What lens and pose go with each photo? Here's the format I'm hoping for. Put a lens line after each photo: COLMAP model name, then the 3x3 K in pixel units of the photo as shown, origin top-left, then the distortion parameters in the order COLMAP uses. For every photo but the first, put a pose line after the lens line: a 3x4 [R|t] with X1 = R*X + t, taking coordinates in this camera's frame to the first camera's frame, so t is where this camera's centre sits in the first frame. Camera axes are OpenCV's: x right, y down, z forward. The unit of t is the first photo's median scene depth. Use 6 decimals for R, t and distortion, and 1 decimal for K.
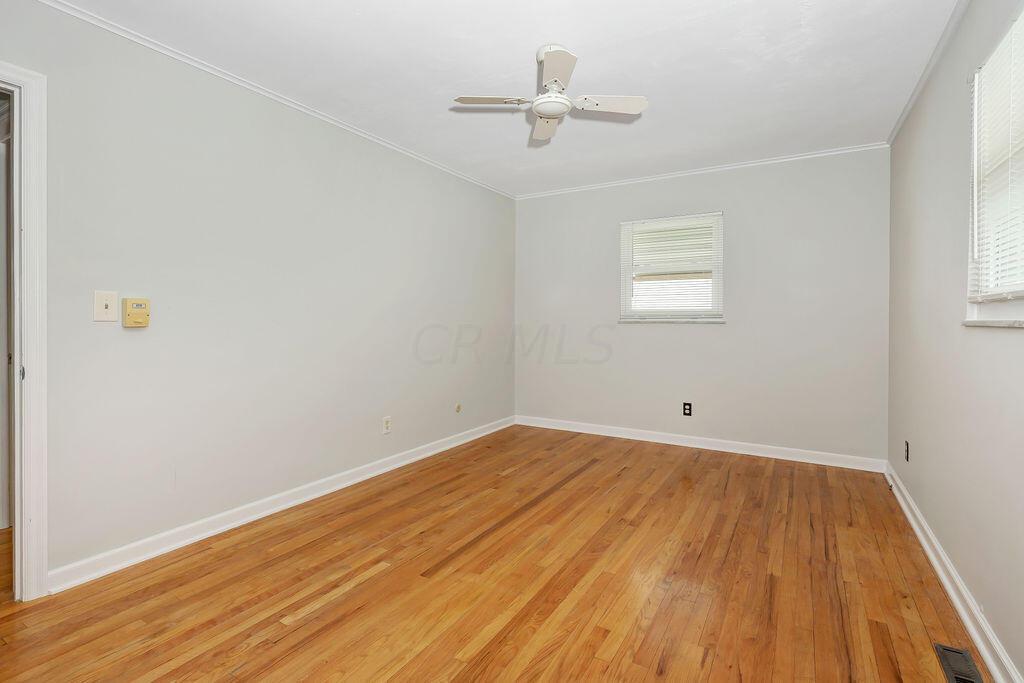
lens RADIAL K [[489.8, 0, 505.6], [0, 489.8, 319.8], [0, 0, 1]] dist [-0.002477, -0.000366]
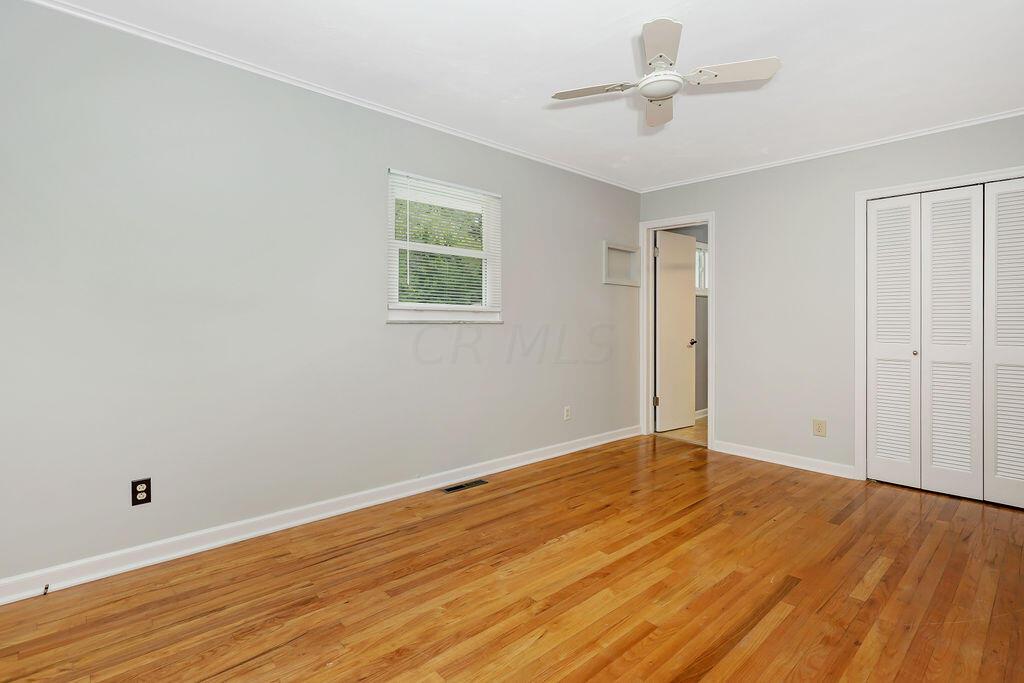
lens RADIAL K [[489.8, 0, 505.6], [0, 489.8, 319.8], [0, 0, 1]] dist [-0.002477, -0.000366]
pose [[-0.957606, -0.006928, 0.287997, 0.104860], [-0.008750, 0.999949, -0.005038, 0.011606], [-0.287948, -0.007344, -0.957618, 1.956992]]
